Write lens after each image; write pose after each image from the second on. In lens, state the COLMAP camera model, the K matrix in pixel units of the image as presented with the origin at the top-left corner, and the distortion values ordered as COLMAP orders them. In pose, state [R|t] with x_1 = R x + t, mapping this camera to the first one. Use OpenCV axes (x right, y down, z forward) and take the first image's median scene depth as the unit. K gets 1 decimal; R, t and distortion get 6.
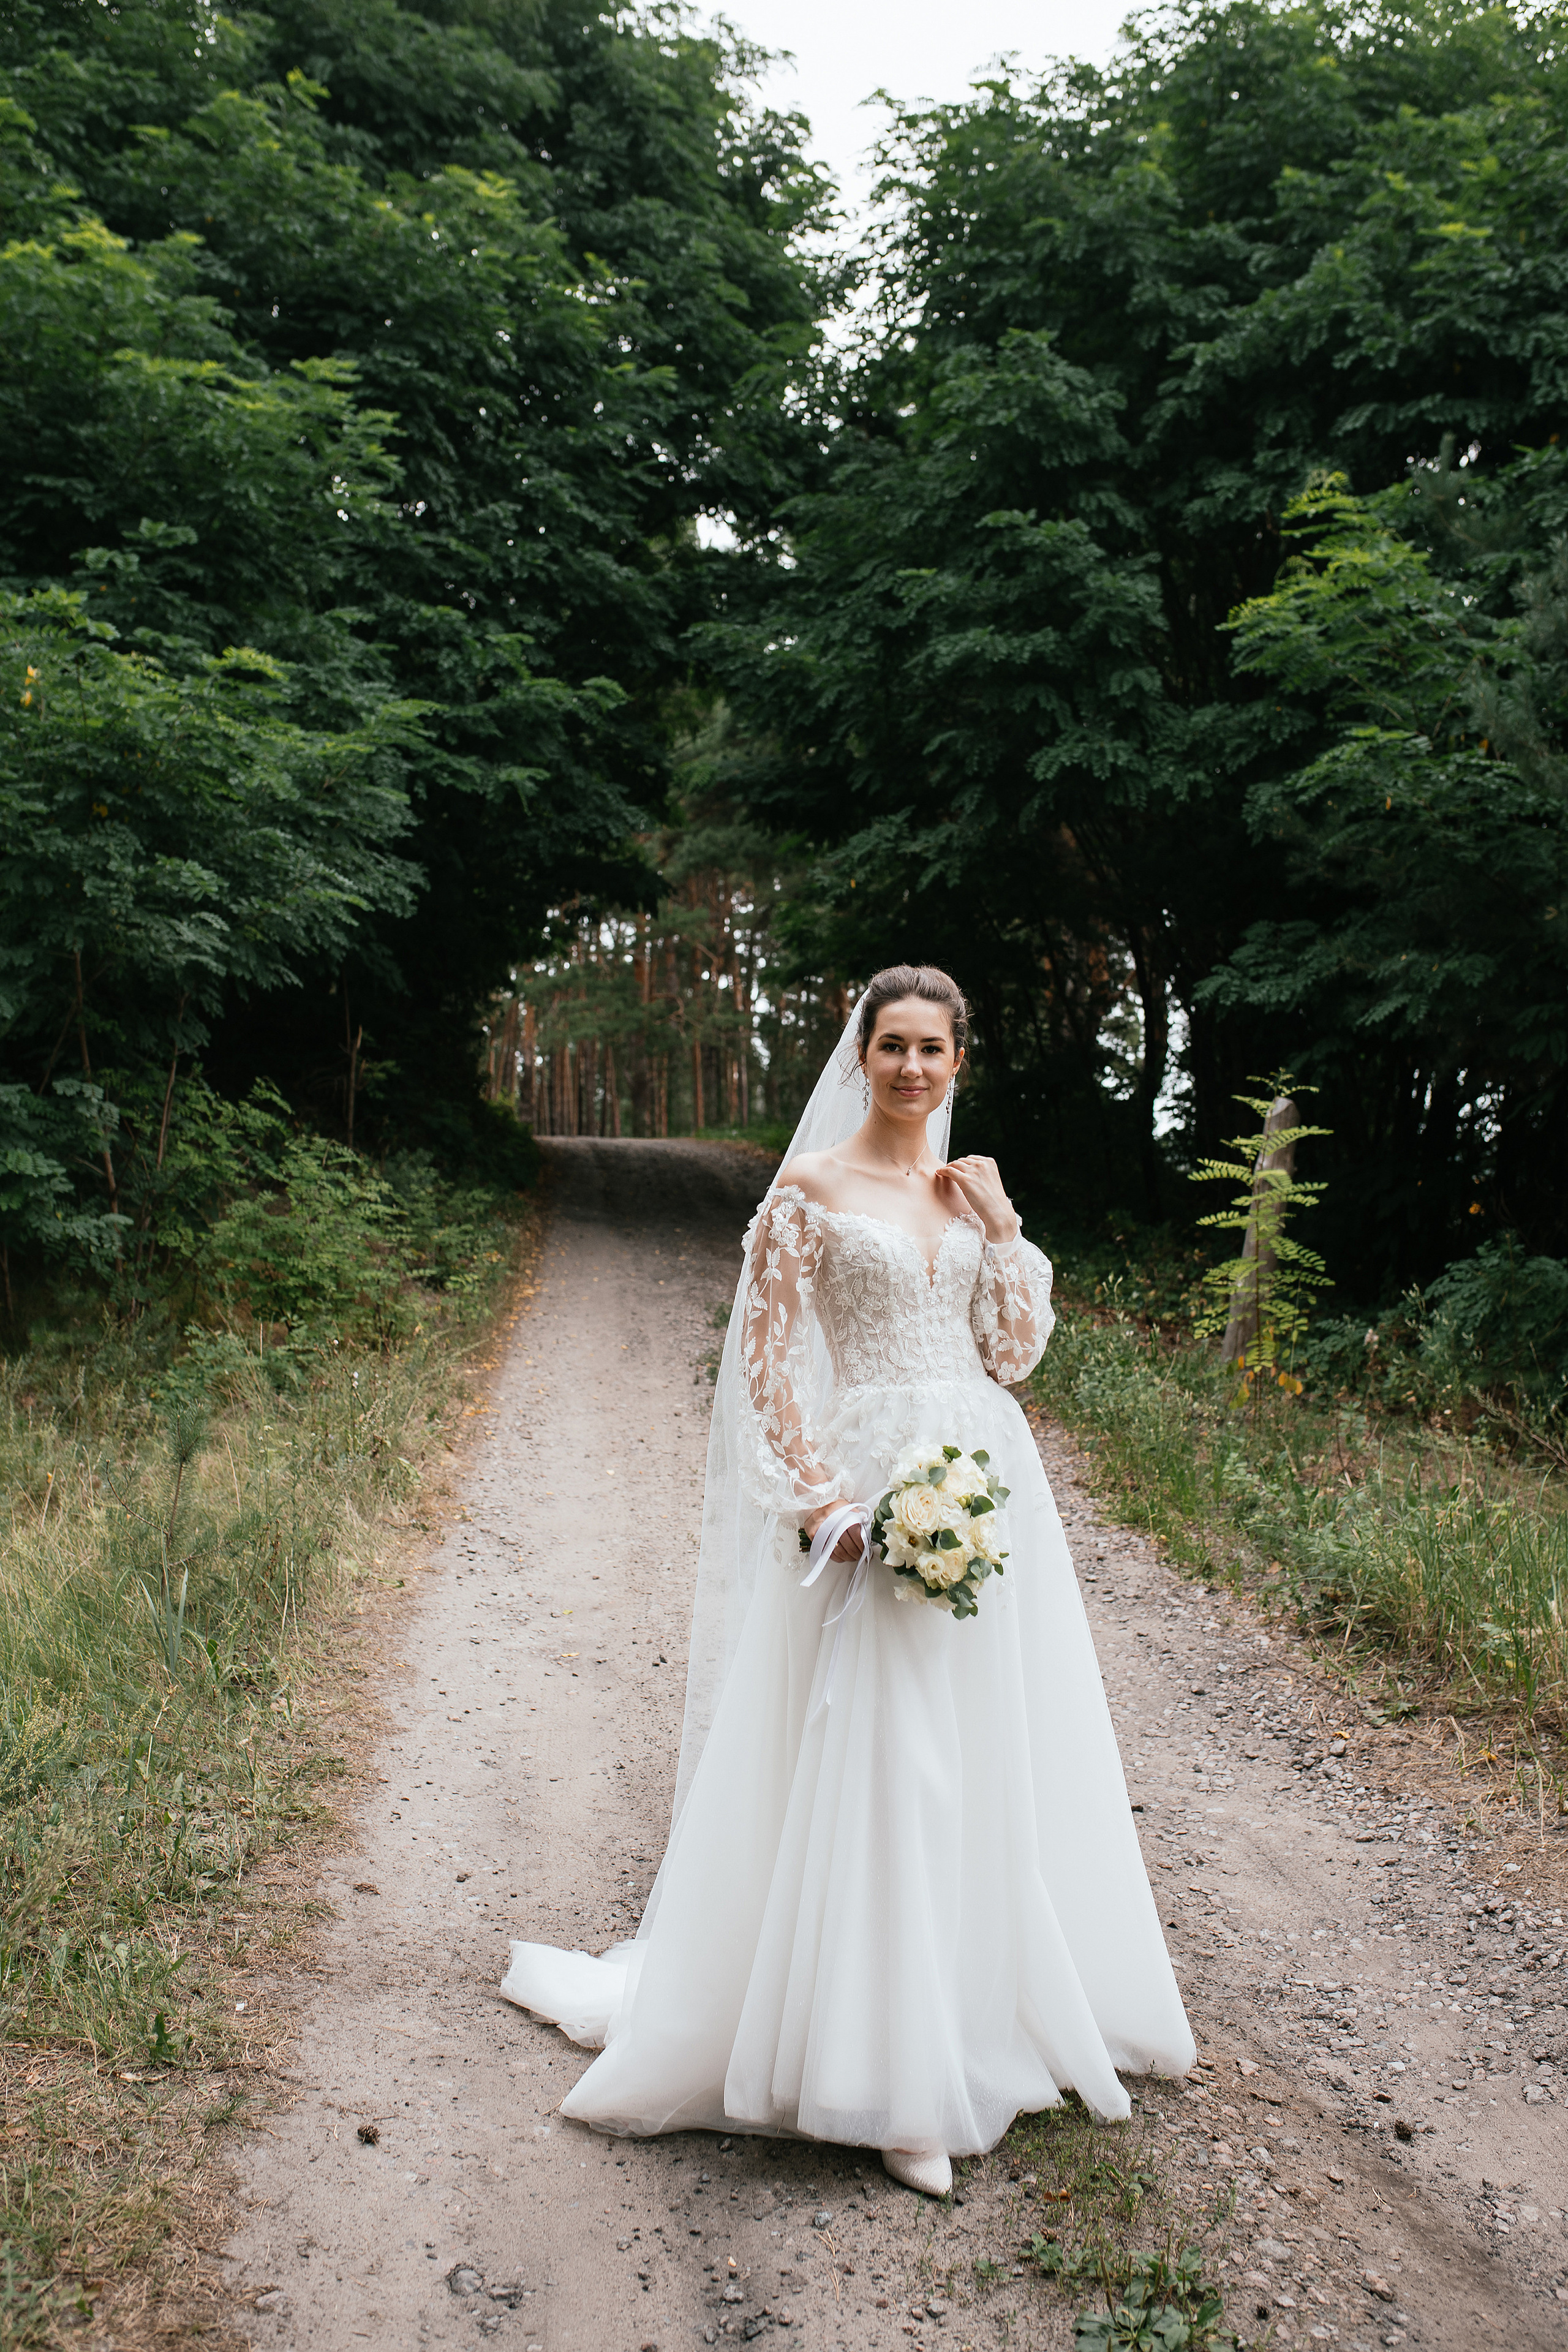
lens RADIAL K [[2384.2, 0, 786.7], [0, 2384.2, 1177.1], [0, 0, 1]] dist [-0.026415, 0.000000]
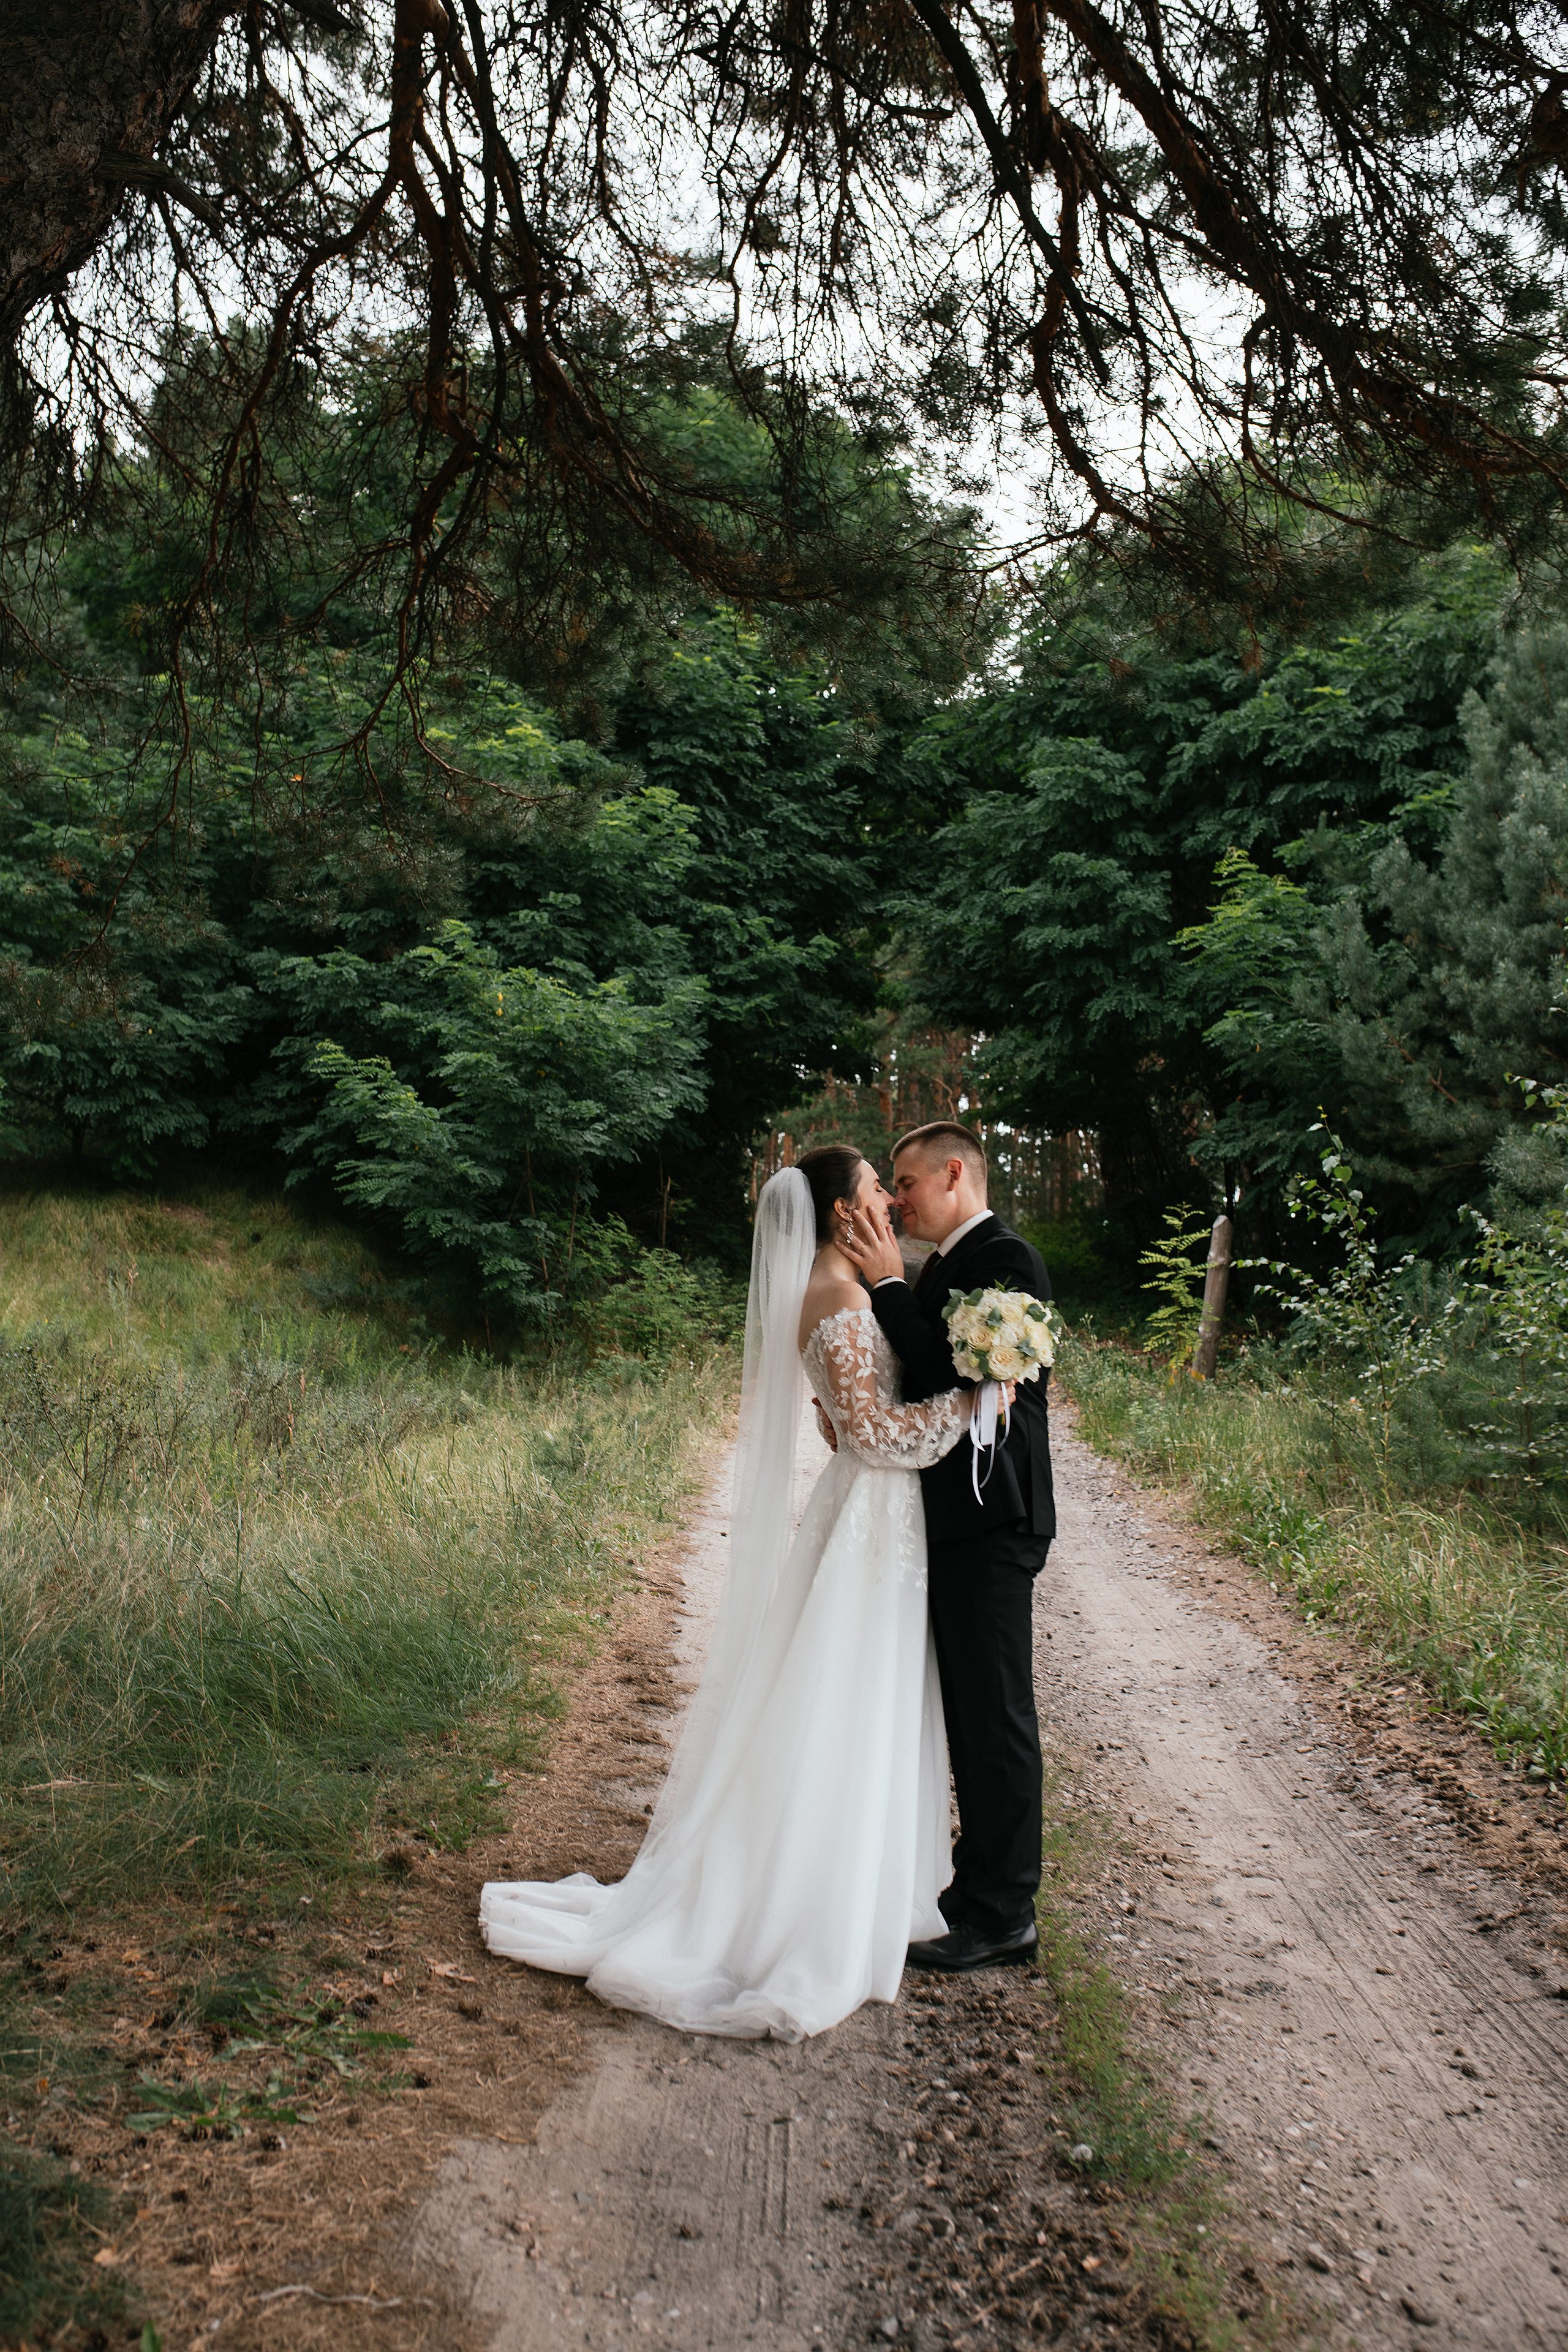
lens RADIAL K [[2384.2, 0, 827.3], [0, 2384.2, 1206.7], [0, 0, 1]] dist [-0.026415, 0.000000]
pose [[0.995158, -0.020167, -0.096196, 0.097444], [0.016781, 0.999215, -0.035884, 0.017172], [0.096844, 0.034096, 0.994715, -0.737514]]
